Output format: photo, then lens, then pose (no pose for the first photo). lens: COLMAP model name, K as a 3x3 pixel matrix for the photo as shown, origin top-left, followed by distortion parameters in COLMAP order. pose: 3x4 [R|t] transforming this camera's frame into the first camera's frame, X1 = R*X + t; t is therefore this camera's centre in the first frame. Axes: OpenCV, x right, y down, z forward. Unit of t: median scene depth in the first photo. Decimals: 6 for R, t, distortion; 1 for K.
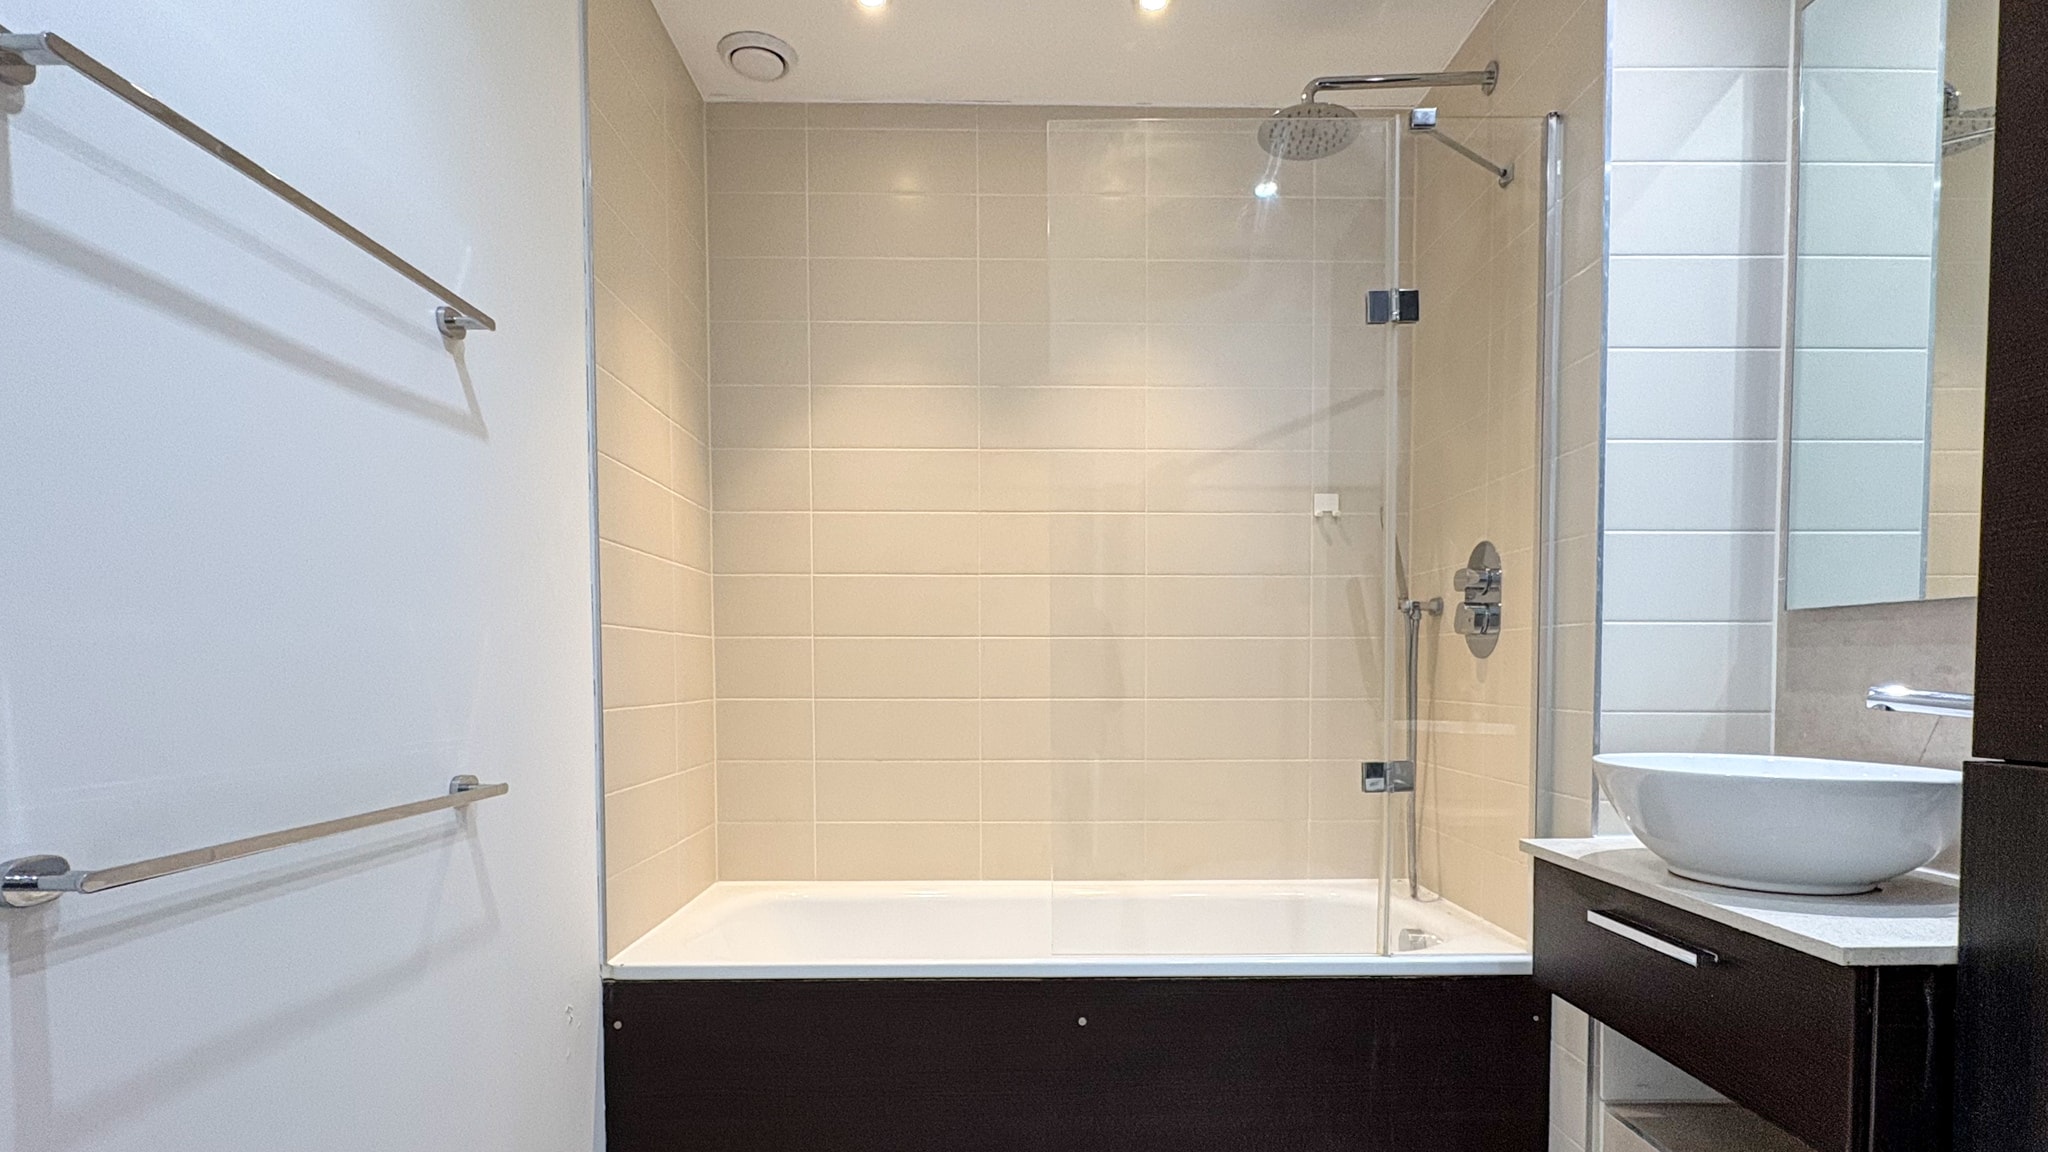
lens RADIAL K [[1037.3, 0, 1023.5], [0, 1037.3, 714.4], [0, 0, 1]] dist [0.000003, -0.000286]
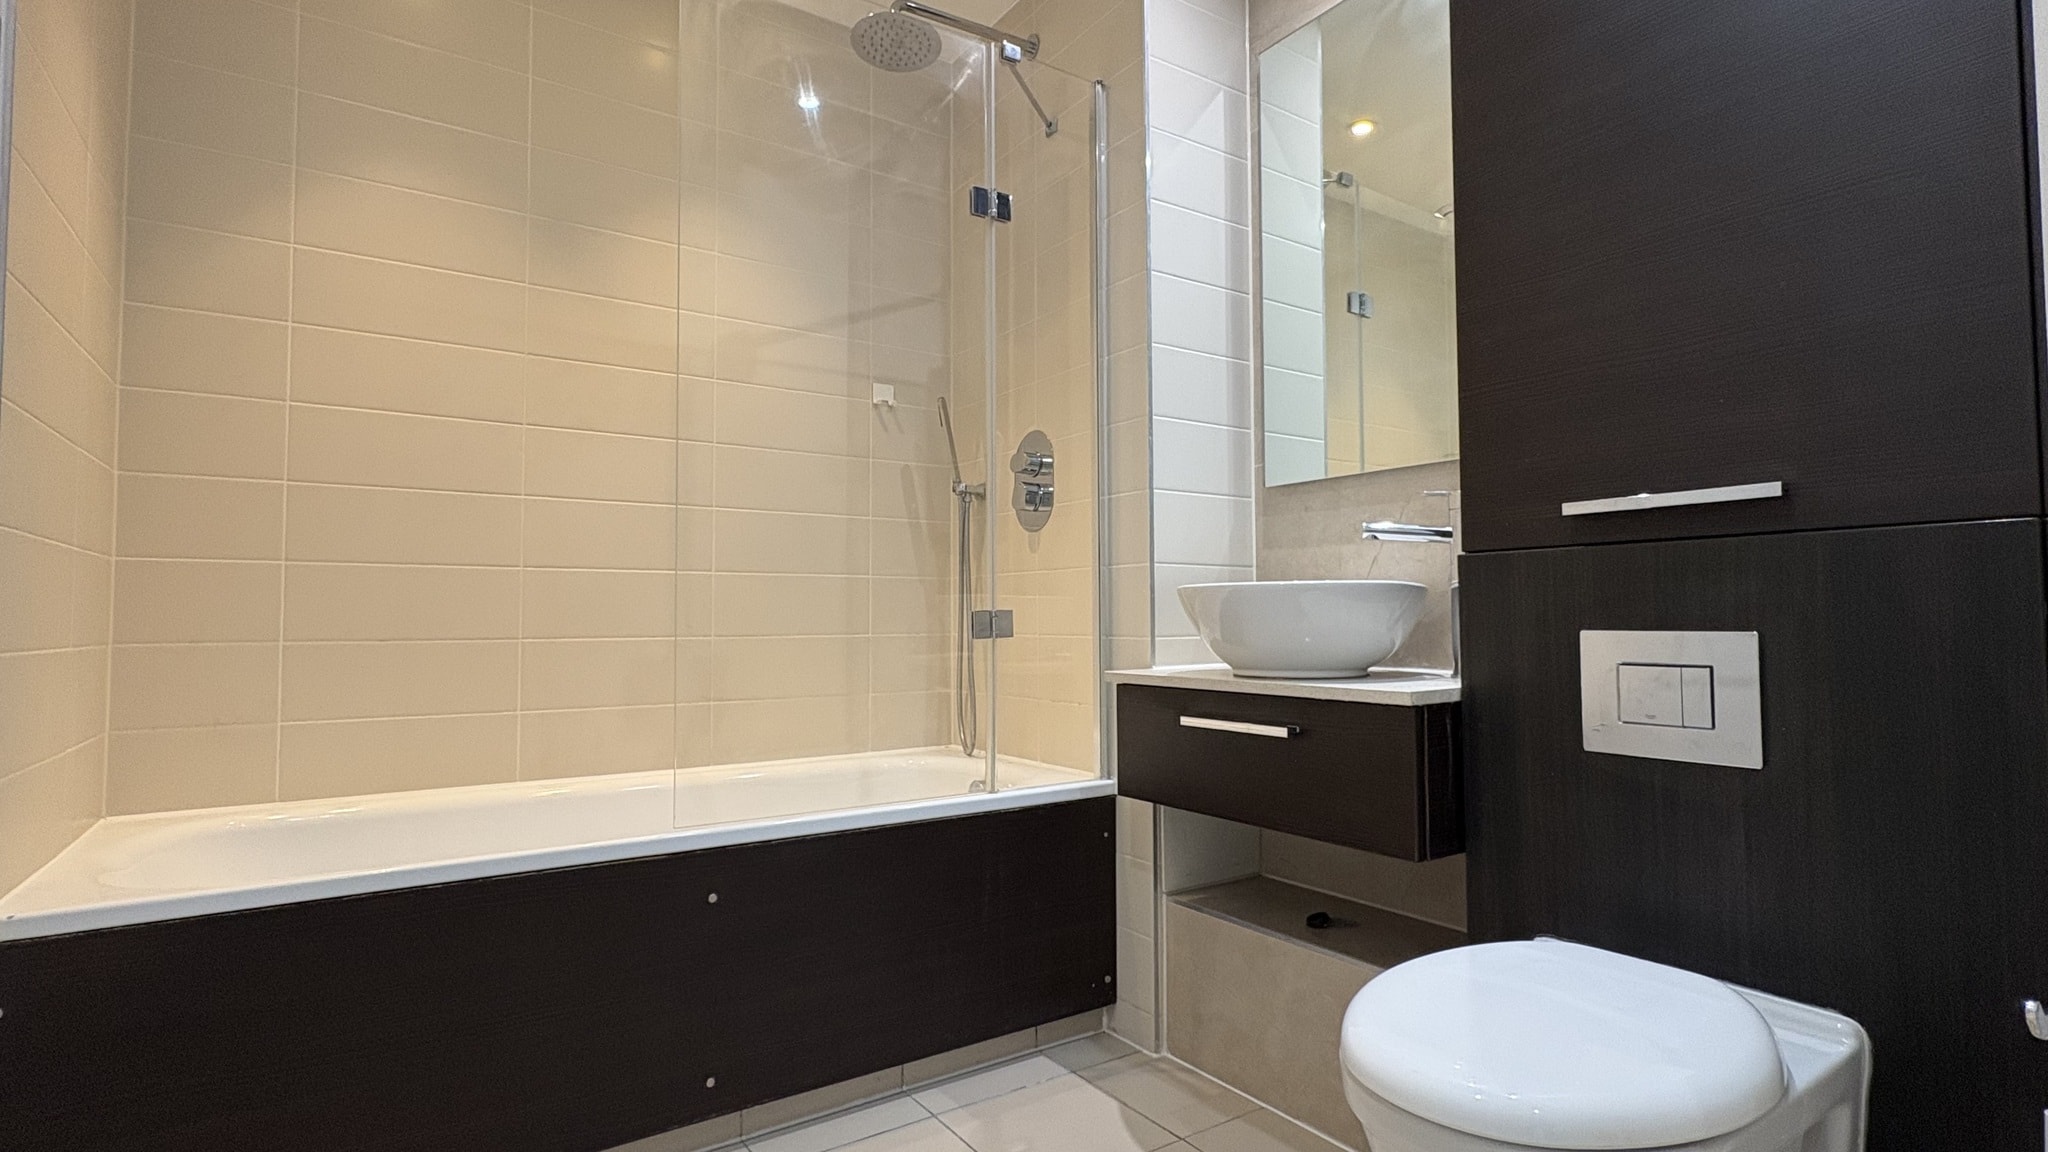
lens RADIAL K [[996.9, 0, 1024.0], [0, 996.9, 576.0], [0, 0, 1]] dist [0.001347, 0.000332]
pose [[0.835383, 0.018268, 0.549364, -0.204155], [0.030872, 0.996311, -0.080075, 0.097951], [-0.548800, 0.083853, 0.831737, 0.112127]]
